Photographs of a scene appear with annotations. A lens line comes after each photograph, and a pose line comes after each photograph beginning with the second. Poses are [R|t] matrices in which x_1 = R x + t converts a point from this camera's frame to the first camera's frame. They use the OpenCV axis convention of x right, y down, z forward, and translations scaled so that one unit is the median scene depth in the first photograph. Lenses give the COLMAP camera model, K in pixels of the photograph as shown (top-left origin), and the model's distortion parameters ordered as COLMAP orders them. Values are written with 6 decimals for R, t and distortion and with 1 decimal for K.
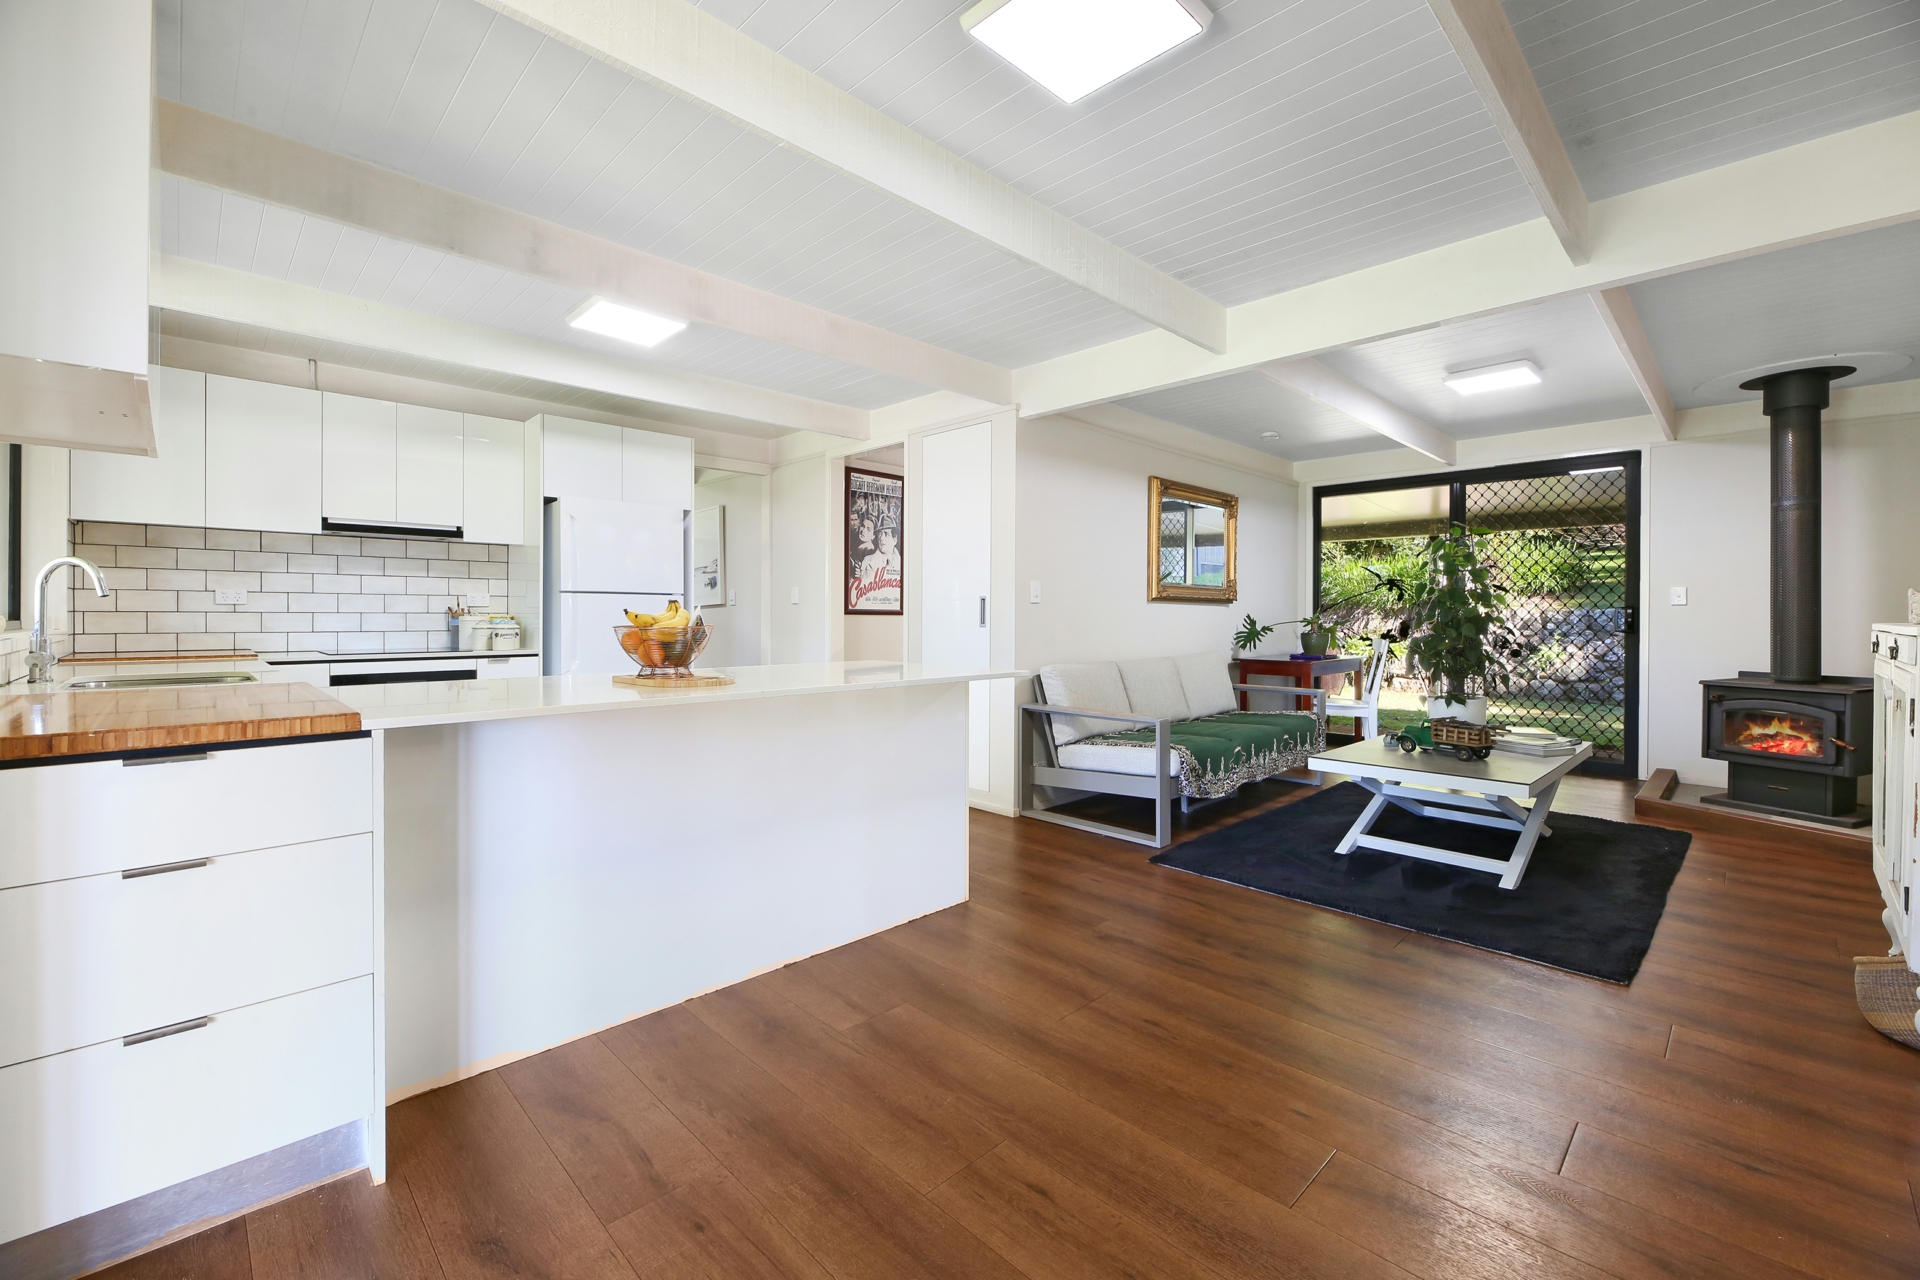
lens RADIAL K [[793.4, 0, 947.3], [0, 793.4, 618.1], [0, 0, 1]] dist [0.000388, 0.000078]
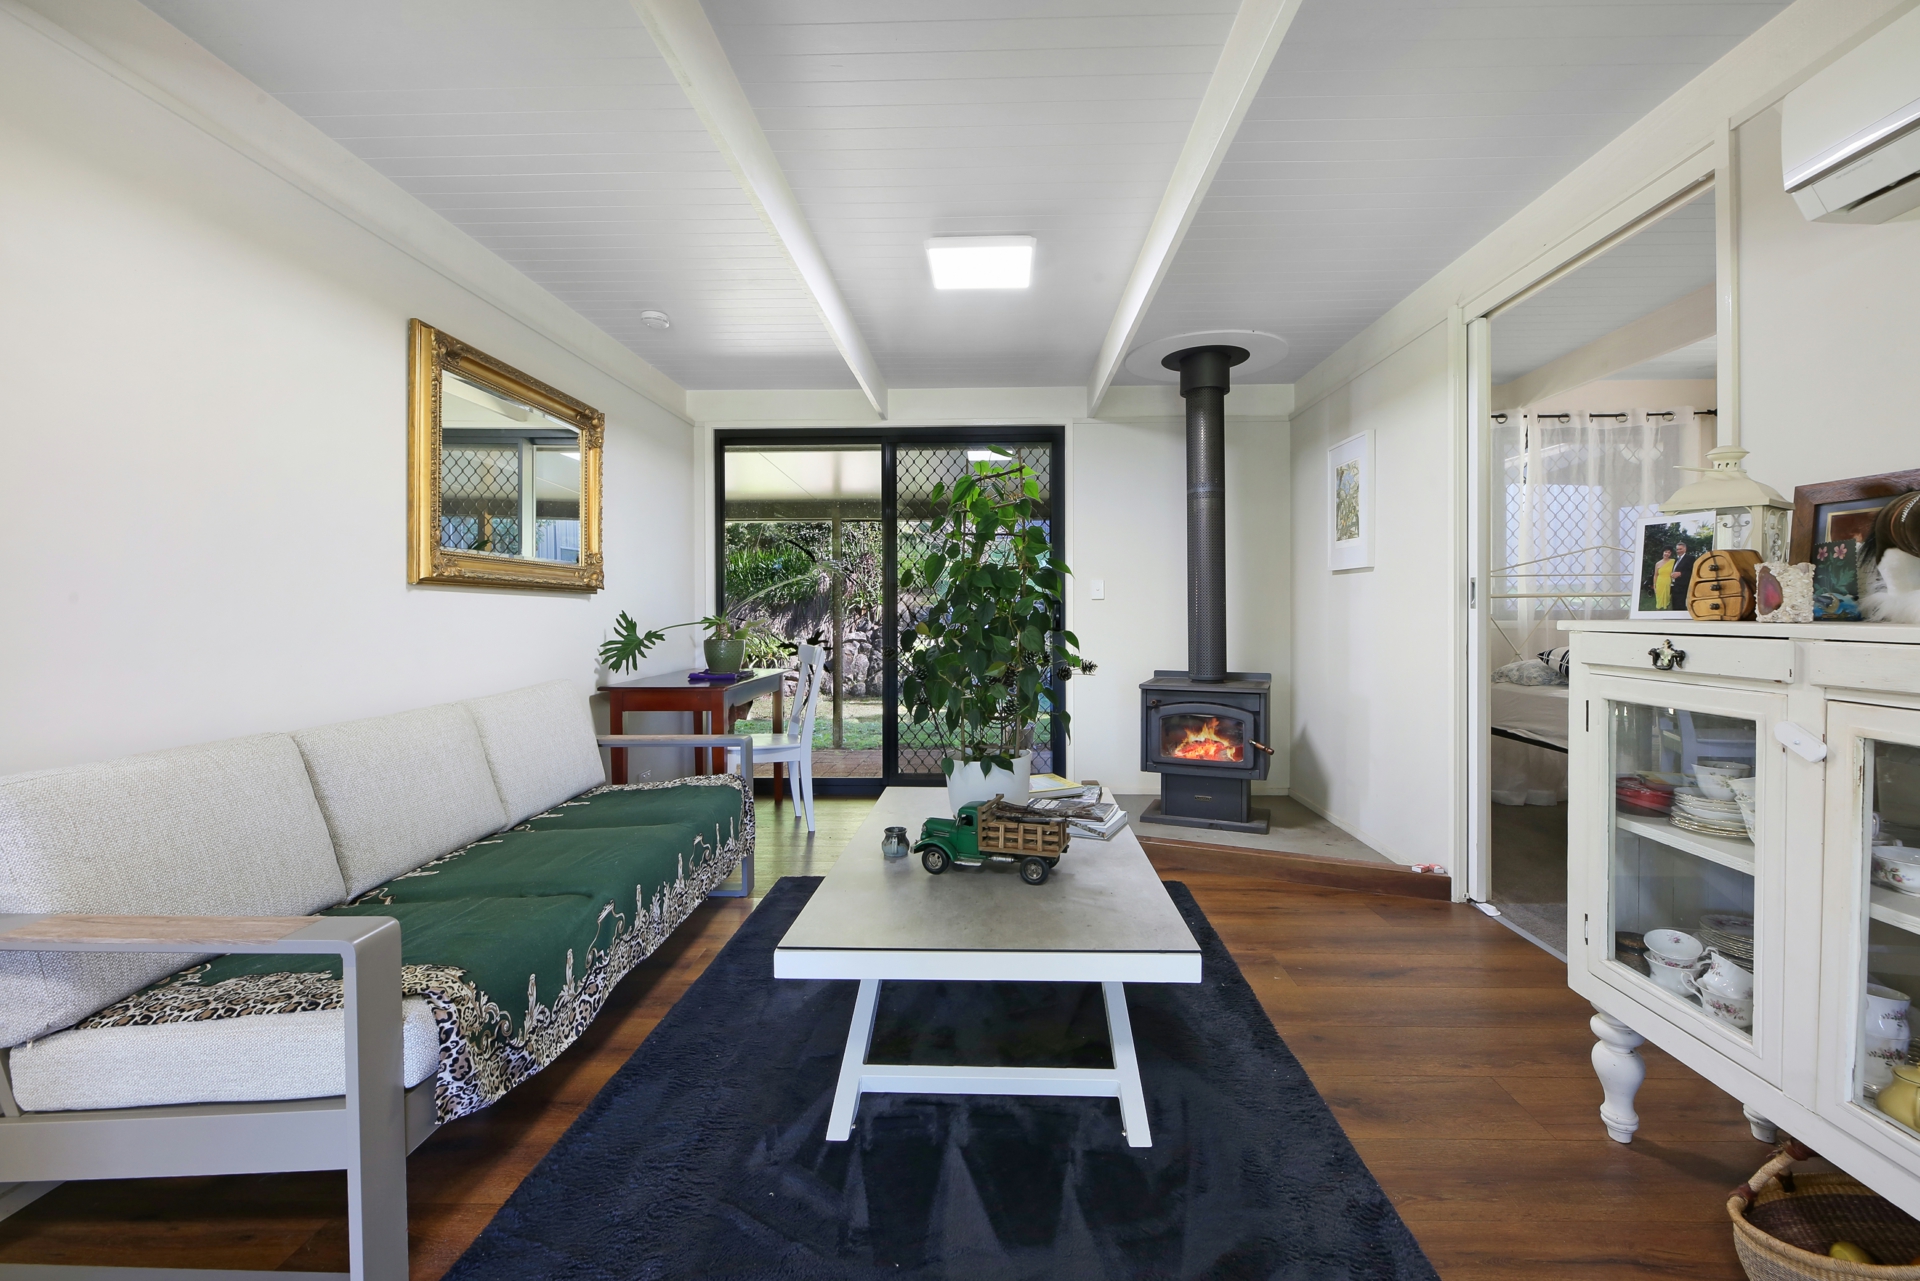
lens RADIAL K [[834.2, 0, 956.4], [0, 834.2, 618.7], [0, 0, 1]] dist [-0.000911, -0.000220]
pose [[0.734503, -0.010549, 0.678523, 0.170344], [0.008111, 0.999944, 0.006766, -0.002452], [-0.678557, 0.000534, 0.734548, 0.457237]]
